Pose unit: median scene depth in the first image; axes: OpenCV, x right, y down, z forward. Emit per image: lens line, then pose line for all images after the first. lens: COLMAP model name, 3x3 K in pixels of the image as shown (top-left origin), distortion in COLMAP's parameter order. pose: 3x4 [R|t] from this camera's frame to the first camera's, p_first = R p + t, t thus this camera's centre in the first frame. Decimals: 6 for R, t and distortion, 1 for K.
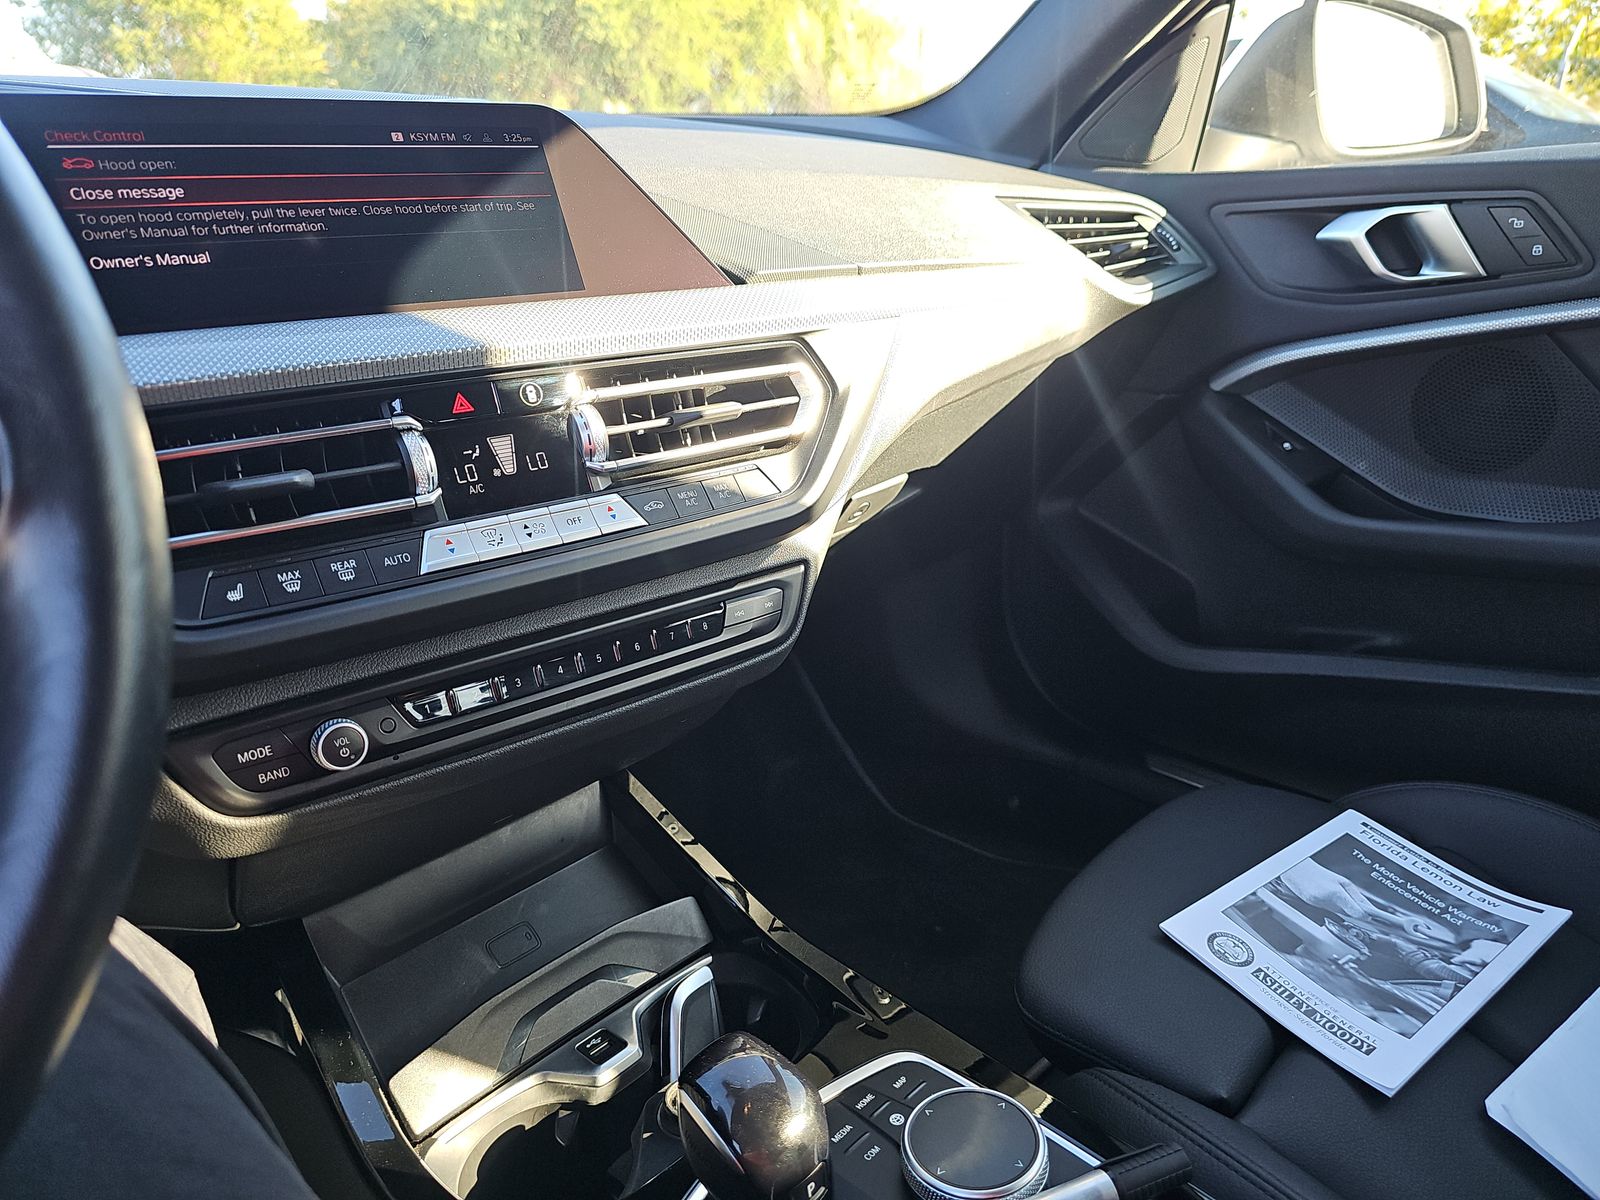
lens RADIAL K [[1076.2, 0, 790.4], [0, 1076.2, 589.8], [0, 0, 1]] dist [-0.006363, -0.002593]
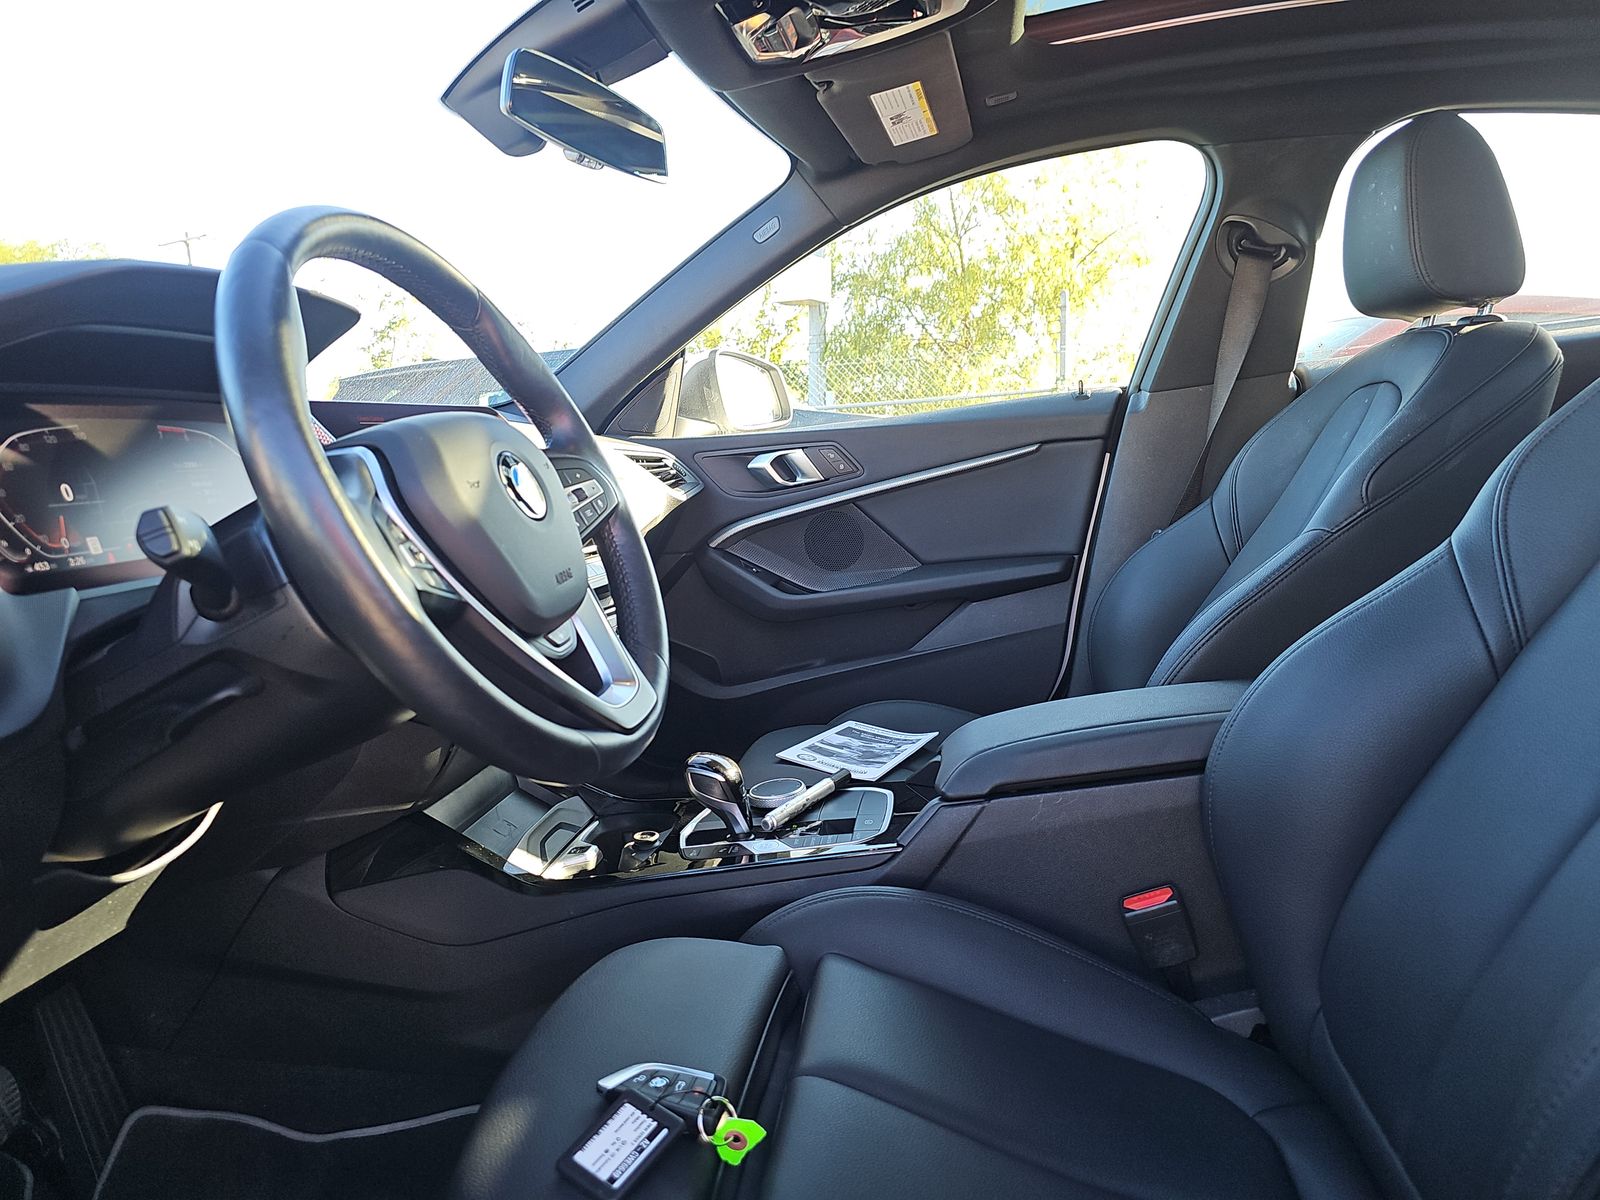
lens RADIAL K [[1076.2, 0, 801.9], [0, 1076.2, 603.4], [0, 0, 1]] dist [-0.006363, -0.002593]
pose [[0.810383, -0.097764, 0.577687, -0.824817], [0.225689, 0.961982, -0.153799, 0.336214], [-0.540689, 0.255014, 0.801638, -0.813396]]
